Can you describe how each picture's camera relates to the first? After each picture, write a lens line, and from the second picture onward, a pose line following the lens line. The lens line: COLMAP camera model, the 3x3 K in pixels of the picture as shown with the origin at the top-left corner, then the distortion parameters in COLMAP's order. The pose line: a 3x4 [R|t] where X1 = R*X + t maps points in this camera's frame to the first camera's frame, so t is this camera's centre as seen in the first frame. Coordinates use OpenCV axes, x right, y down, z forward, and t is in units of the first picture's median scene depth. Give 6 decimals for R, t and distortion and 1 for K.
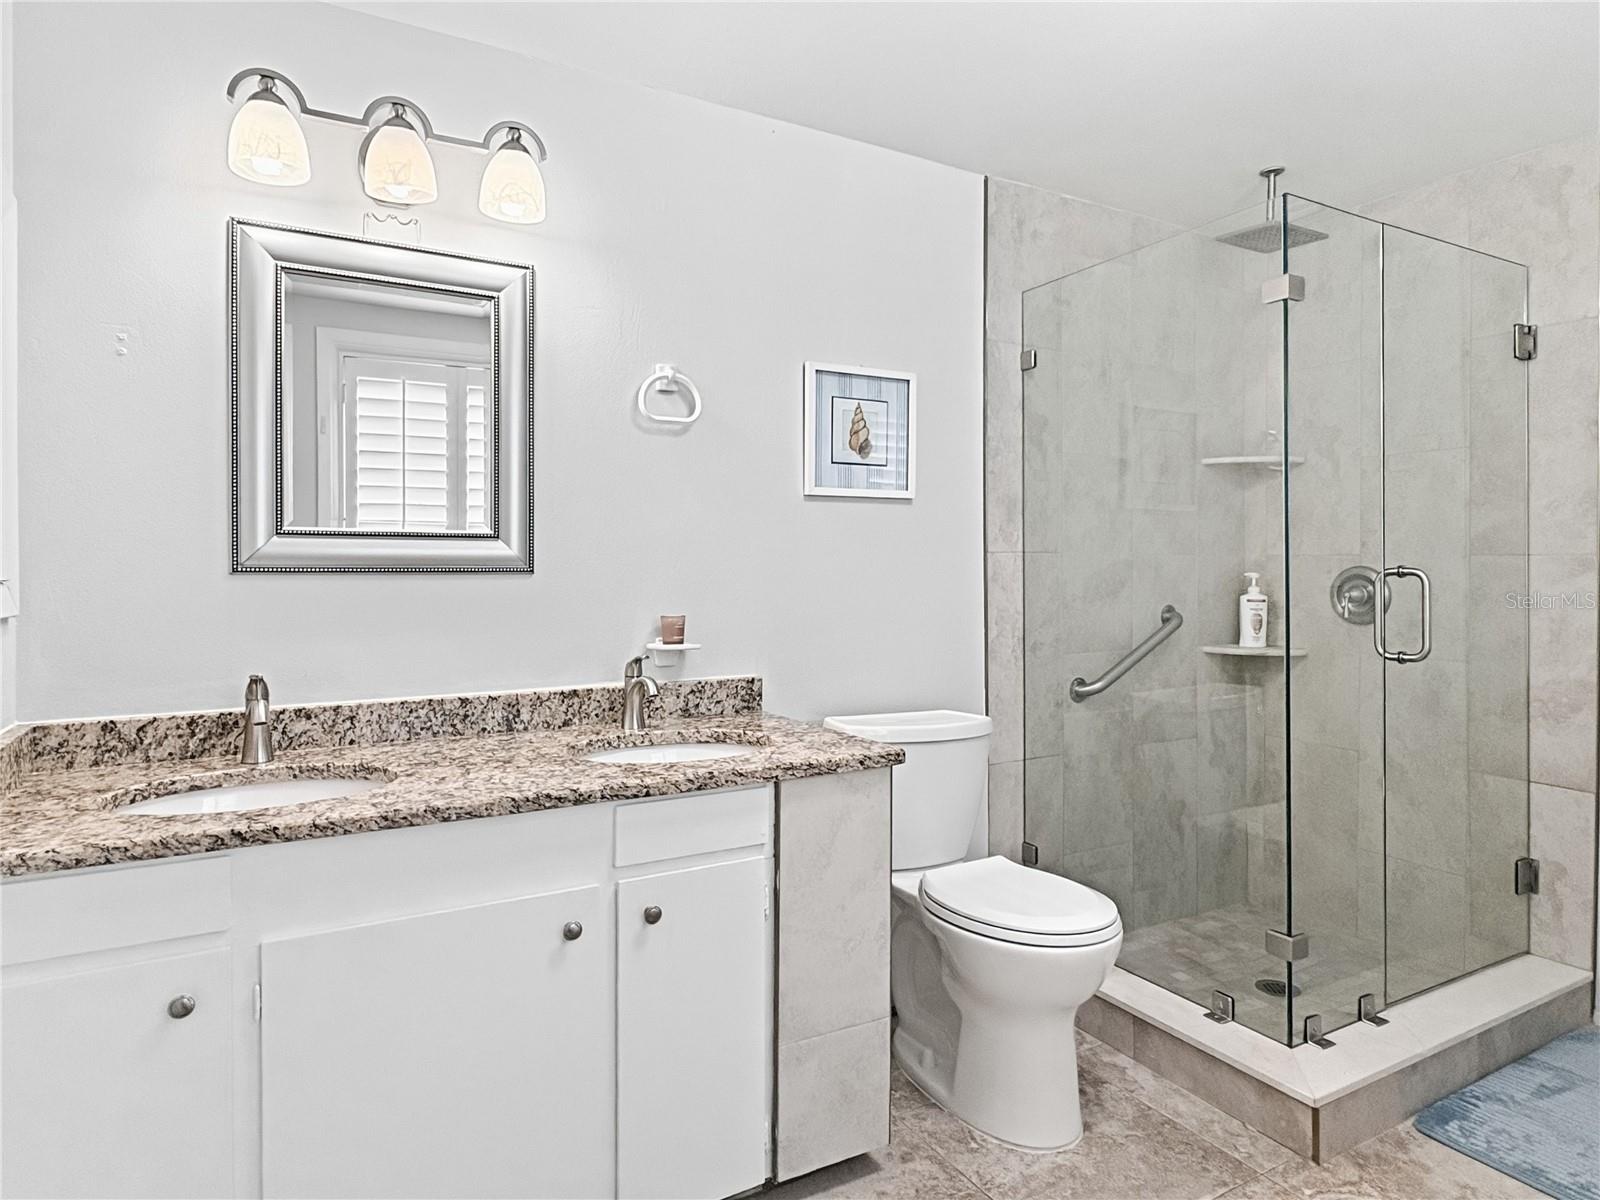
lens RADIAL K [[930.2, 0, 801.4], [0, 930.2, 580.7], [0, 0, 1]] dist [0.012961, -0.002566]
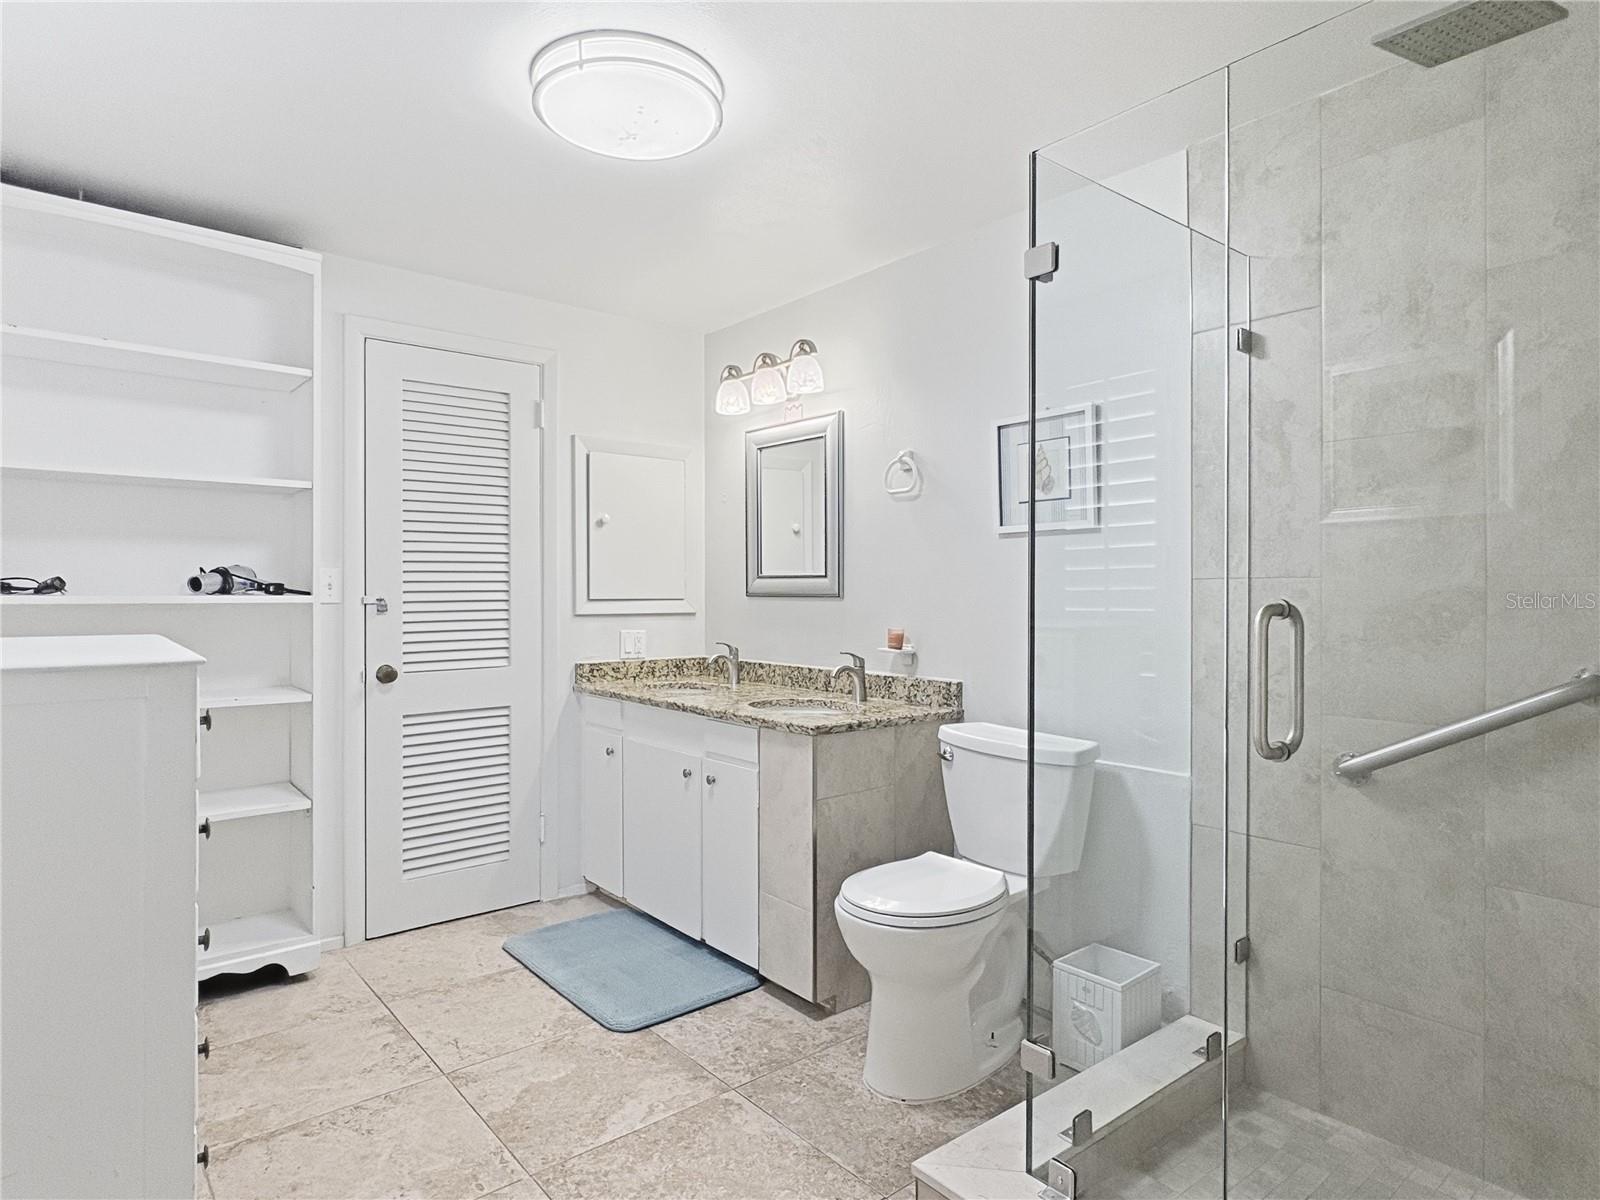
lens RADIAL K [[930.2, 0, 804.6], [0, 930.2, 599.6], [0, 0, 1]] dist [0.012961, -0.002566]
pose [[0.178905, 0.012009, -0.983793, 1.330862], [-0.012838, 0.999869, 0.009870, -0.020222], [0.983783, 0.010864, 0.179036, 0.657348]]
